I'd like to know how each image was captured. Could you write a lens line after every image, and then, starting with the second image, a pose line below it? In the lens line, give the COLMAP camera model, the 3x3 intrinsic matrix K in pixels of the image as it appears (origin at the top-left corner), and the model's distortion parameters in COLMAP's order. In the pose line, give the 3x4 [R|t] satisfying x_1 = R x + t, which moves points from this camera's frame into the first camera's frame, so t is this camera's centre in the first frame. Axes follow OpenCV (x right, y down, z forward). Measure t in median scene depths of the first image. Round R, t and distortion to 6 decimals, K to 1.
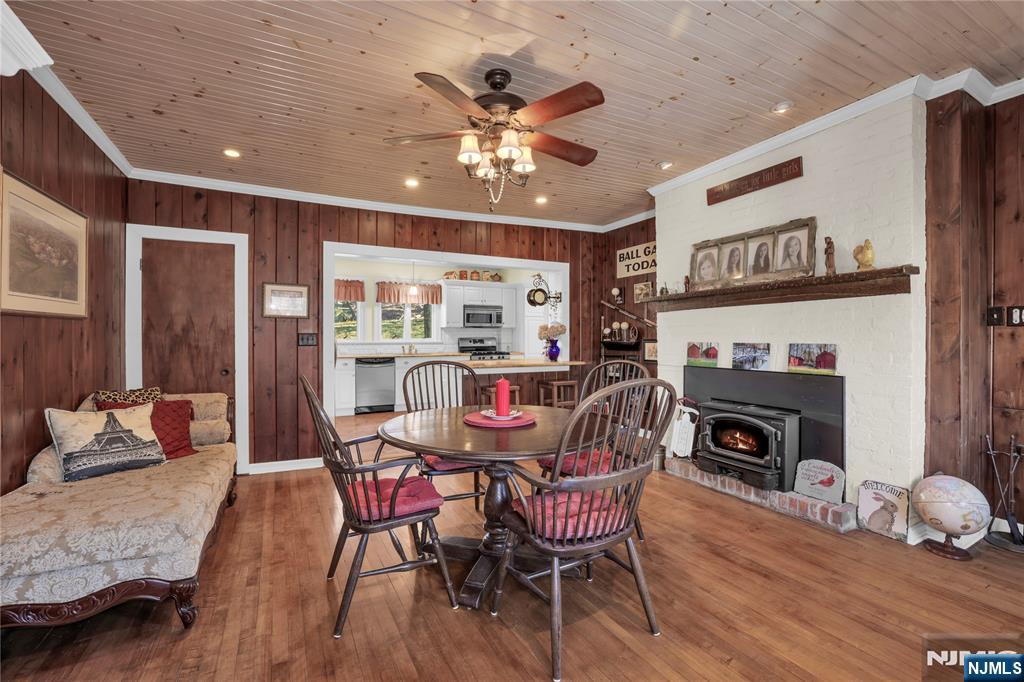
lens RADIAL K [[438.4, 0, 513.8], [0, 438.4, 336.9], [0, 0, 1]] dist [-0.051445, 0.019329]
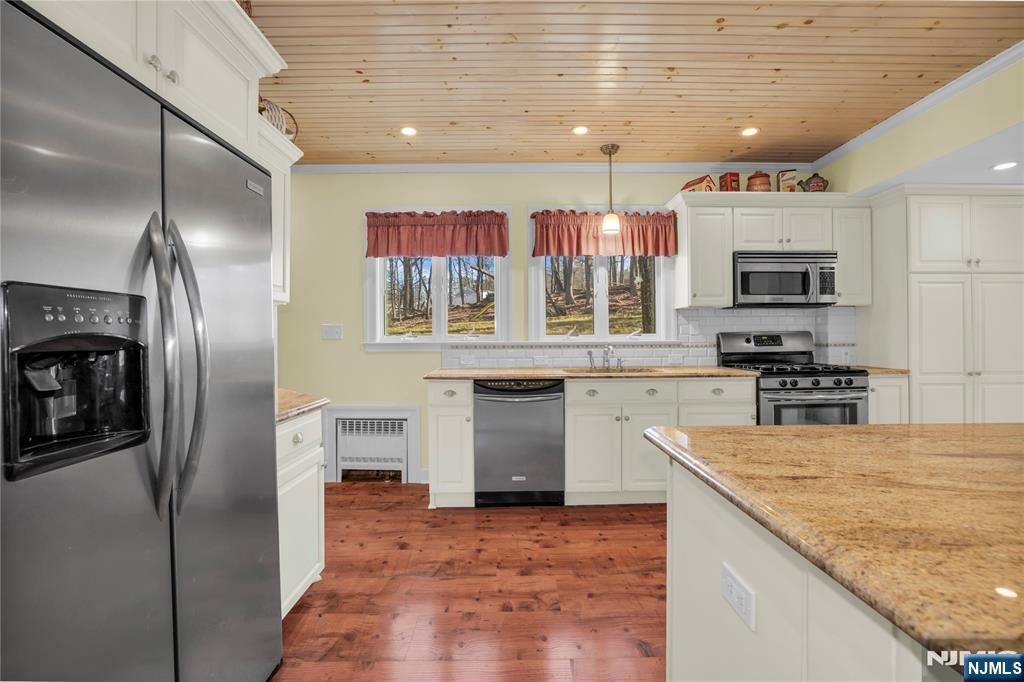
lens RADIAL K [[450.2, 0, 515.0], [0, 450.2, 336.7], [0, 0, 1]] dist [-0.052416, 0.019308]
pose [[0.885167, -0.005639, -0.465239, -0.151529], [0.005186, 0.999984, -0.002254, 0.009861], [0.465245, -0.000417, 0.885182, 0.789474]]
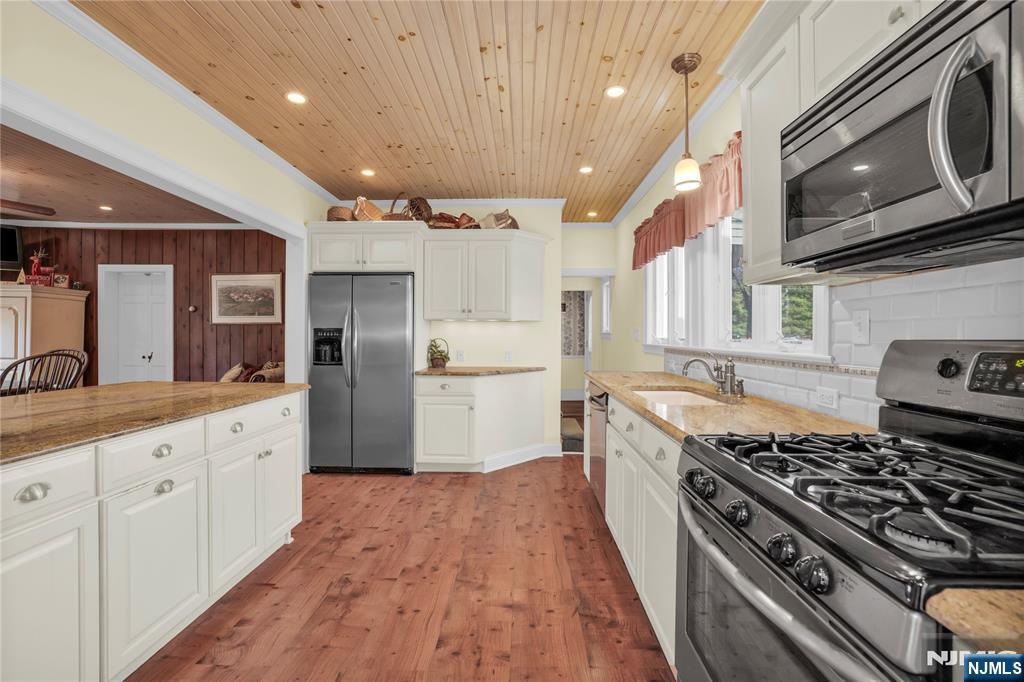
lens RADIAL K [[438.4, 0, 513.8], [0, 438.4, 336.9], [0, 0, 1]] dist [-0.051445, 0.019329]
pose [[-0.493171, 0.002152, -0.869930, 0.105228], [-0.003988, 0.999981, 0.004735, 0.001424], [0.869923, 0.005805, -0.493153, 1.459135]]
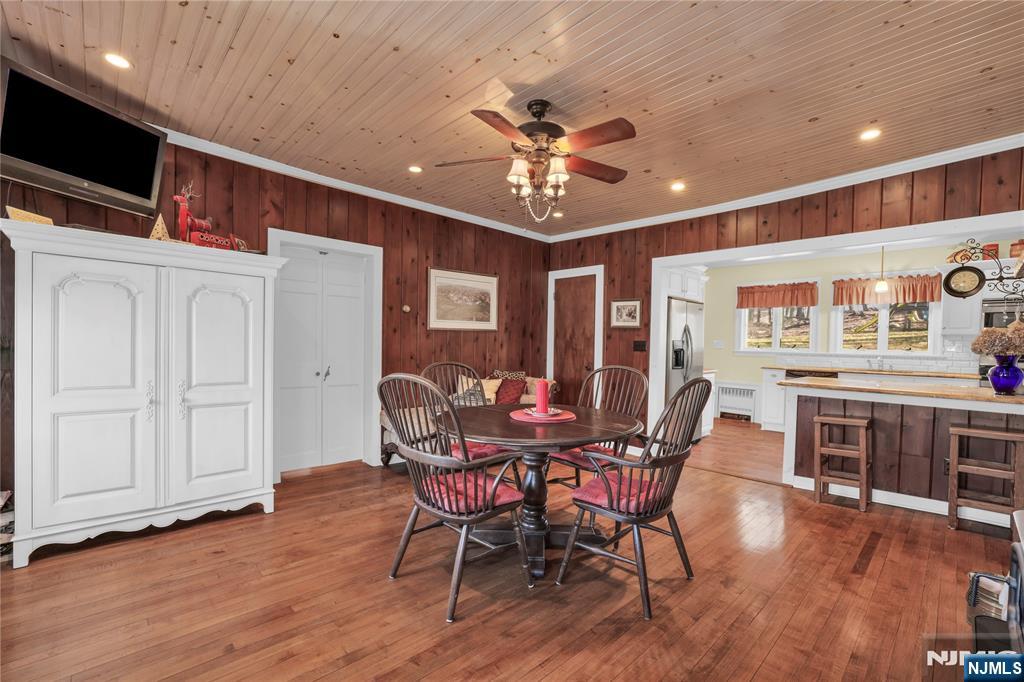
lens RADIAL K [[442.7, 0, 516.7], [0, 442.7, 349.7], [0, 0, 1]] dist [-0.027872, 0.000099]
pose [[0.273516, 0.022696, -0.961600, 0.443328], [-0.017981, 0.999668, 0.018480, 0.000279], [0.961699, 0.012236, 0.273833, 0.274338]]
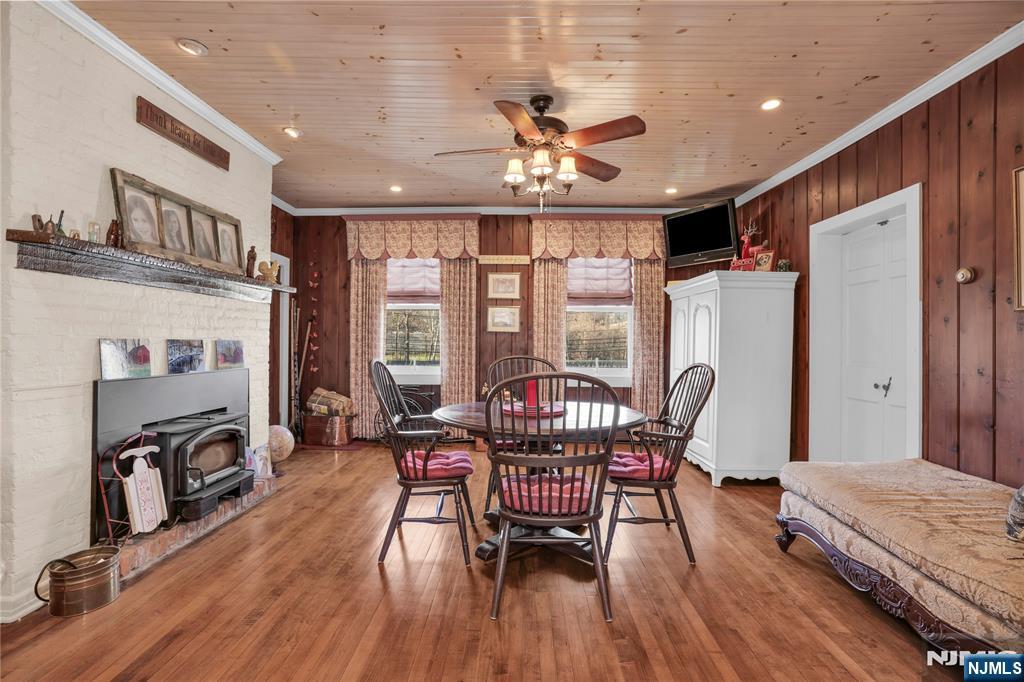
lens RADIAL K [[471.8, 0, 512.0], [0, 471.8, 341.0], [0, 0, 1]] dist [-0.012653, 0.000434]
pose [[-0.873061, -0.002670, 0.487604, -0.242182], [-0.007203, 0.999947, -0.007420, 0.011618], [-0.487558, -0.009990, -0.873033, 0.892484]]
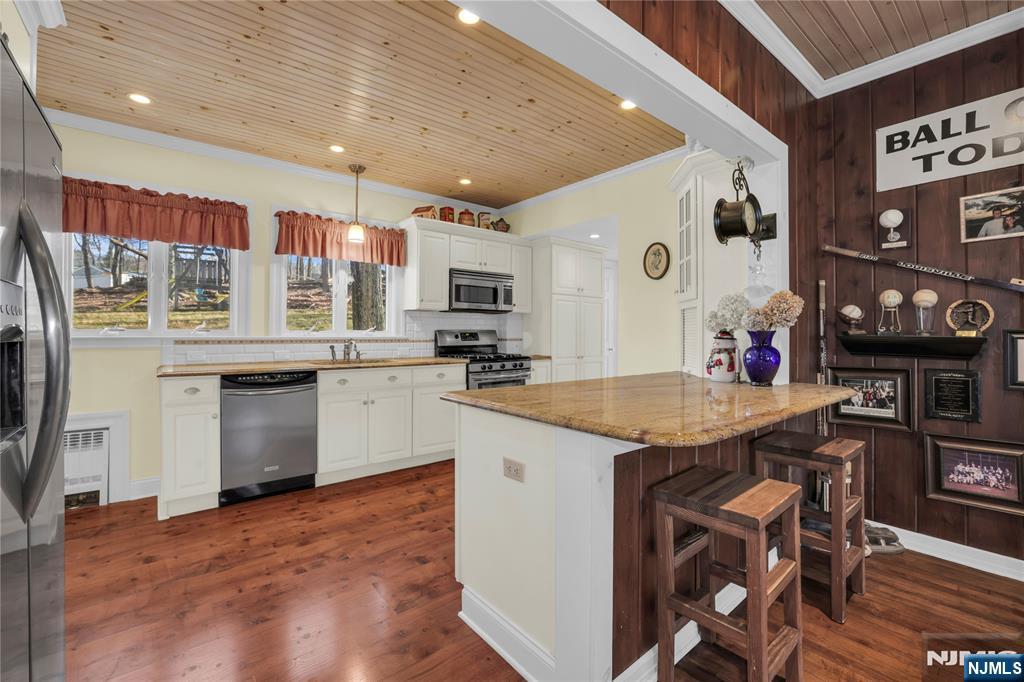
lens RADIAL K [[437.8, 0, 513.5], [0, 437.8, 329.9], [0, 0, 1]] dist [-0.051445, 0.019025]
pose [[0.980144, 0.005357, 0.198215, -0.212552], [-0.003677, 0.999954, -0.008843, 0.009885], [-0.198253, 0.007939, 0.980119, 0.678254]]
